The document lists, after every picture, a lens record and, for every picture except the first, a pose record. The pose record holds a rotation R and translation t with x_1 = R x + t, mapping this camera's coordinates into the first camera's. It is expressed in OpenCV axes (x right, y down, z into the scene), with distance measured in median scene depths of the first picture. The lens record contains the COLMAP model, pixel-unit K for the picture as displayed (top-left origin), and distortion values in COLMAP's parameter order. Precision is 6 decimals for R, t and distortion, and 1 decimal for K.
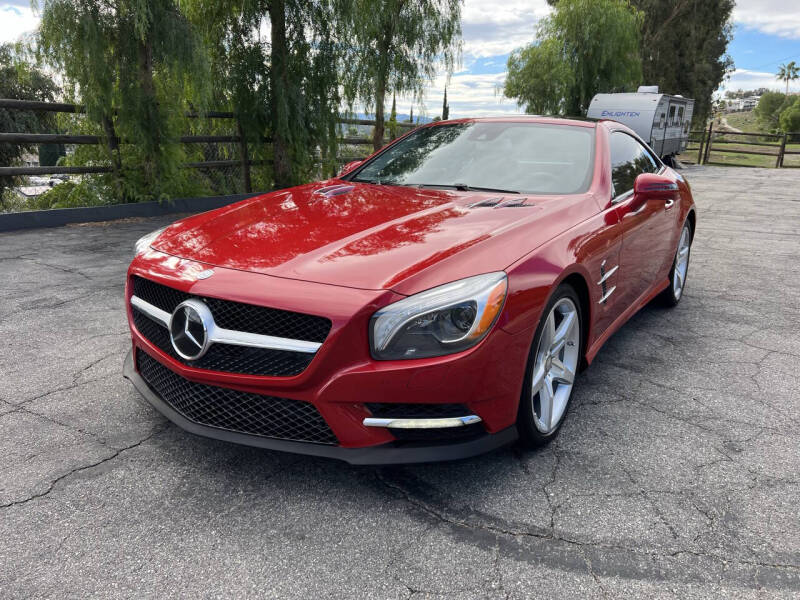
lens RADIAL K [[599.4, 0, 401.7], [0, 599.4, 300.2], [0, 0, 1]] dist [0.064459, -0.066962]
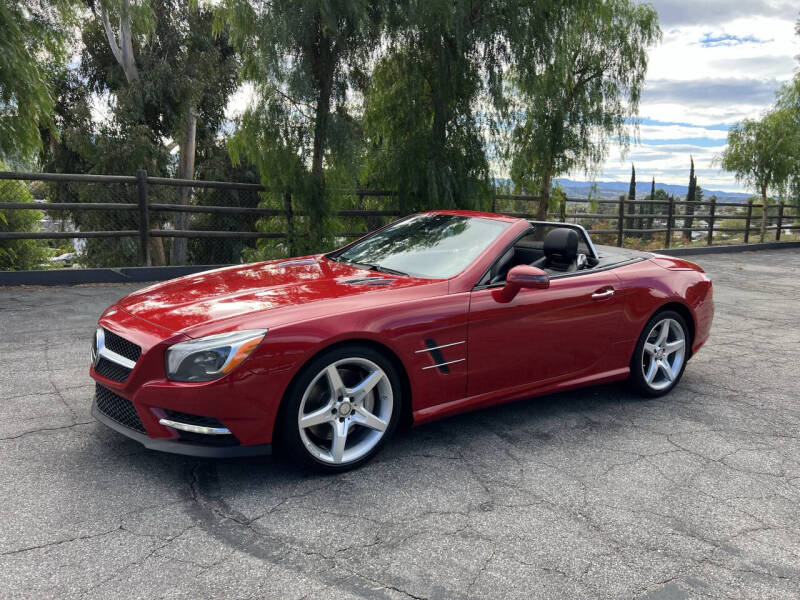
lens RADIAL K [[599.4, 0, 401.7], [0, 599.4, 300.2], [0, 0, 1]] dist [0.064459, -0.066962]
pose [[0.924993, 0.079064, -0.371668, 0.889827], [-0.118365, 0.989401, -0.084109, -0.031941], [0.361079, 0.121793, 0.924548, -0.171513]]
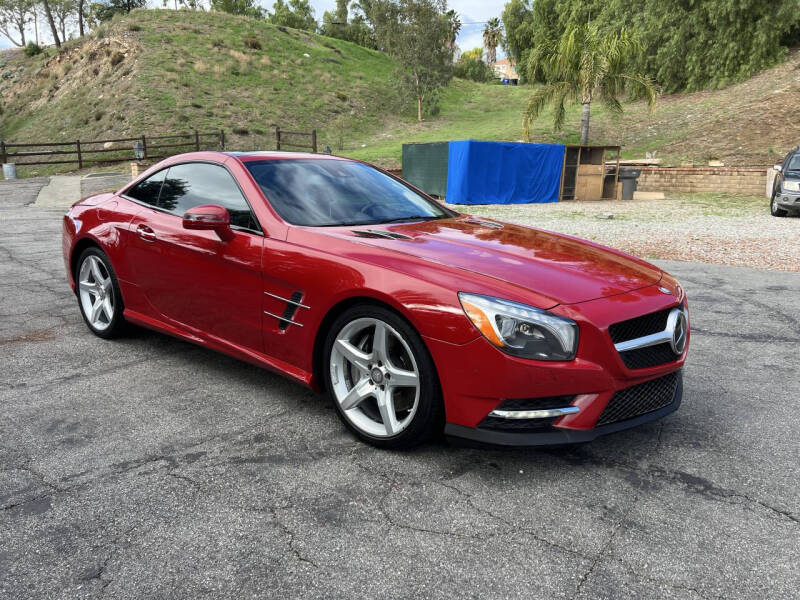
lens RADIAL K [[599.4, 0, 401.7], [0, 599.4, 300.2], [0, 0, 1]] dist [0.064459, -0.066962]
pose [[0.108096, -0.229307, 0.967333, -1.570158], [0.241890, 0.949859, 0.198135, -0.395969], [-0.964264, 0.212570, 0.158143, 1.264774]]
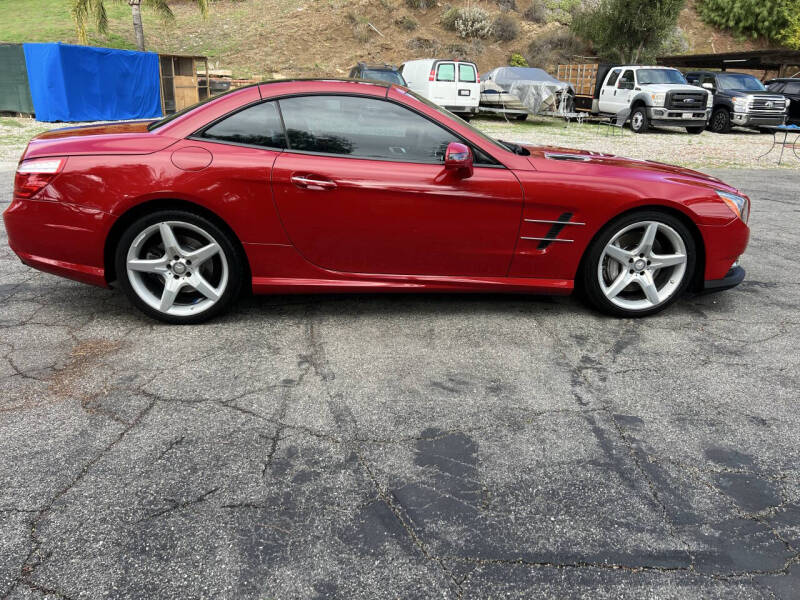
lens RADIAL K [[599.4, 0, 401.7], [0, 599.4, 300.2], [0, 0, 1]] dist [0.064459, -0.066962]
pose [[-0.625629, -0.289468, 0.724429, -1.231480], [0.170053, 0.855677, 0.488773, -0.843082], [-0.761361, 0.428982, -0.486111, 2.862977]]
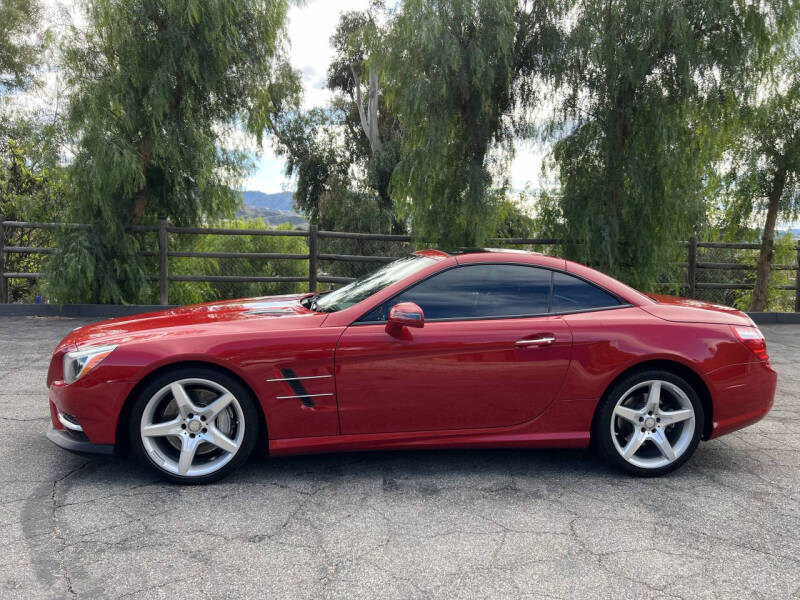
lens RADIAL K [[599.4, 0, 401.7], [0, 599.4, 300.2], [0, 0, 1]] dist [0.064459, -0.066962]
pose [[0.661305, 0.068412, -0.746991, 1.730379], [-0.209788, 0.972962, -0.096617, -0.154538], [0.720184, 0.220603, 0.657776, 0.402974]]
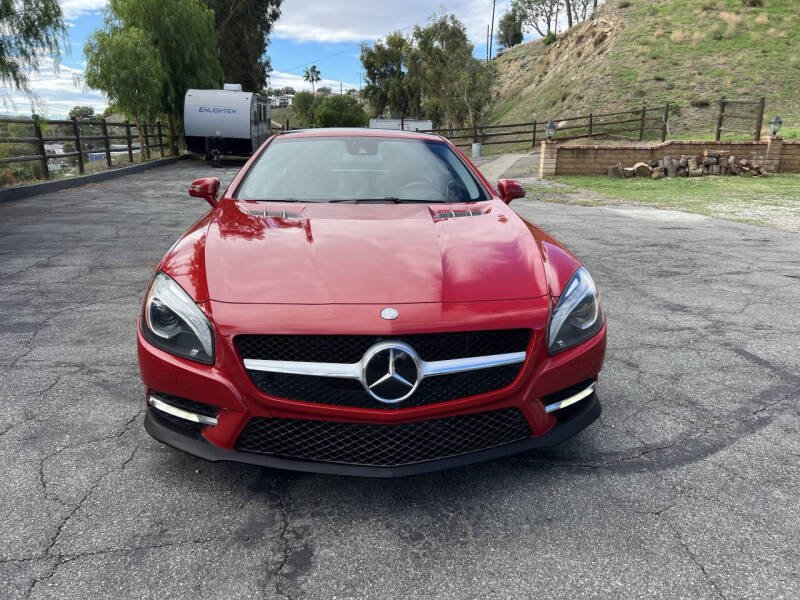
lens RADIAL K [[599.4, 0, 401.7], [0, 599.4, 300.2], [0, 0, 1]] dist [0.064459, -0.066962]
pose [[0.768115, -0.176707, 0.615446, -0.846139], [0.169265, 0.983011, 0.070989, -0.121675], [-0.617535, 0.049646, 0.784975, 0.210953]]
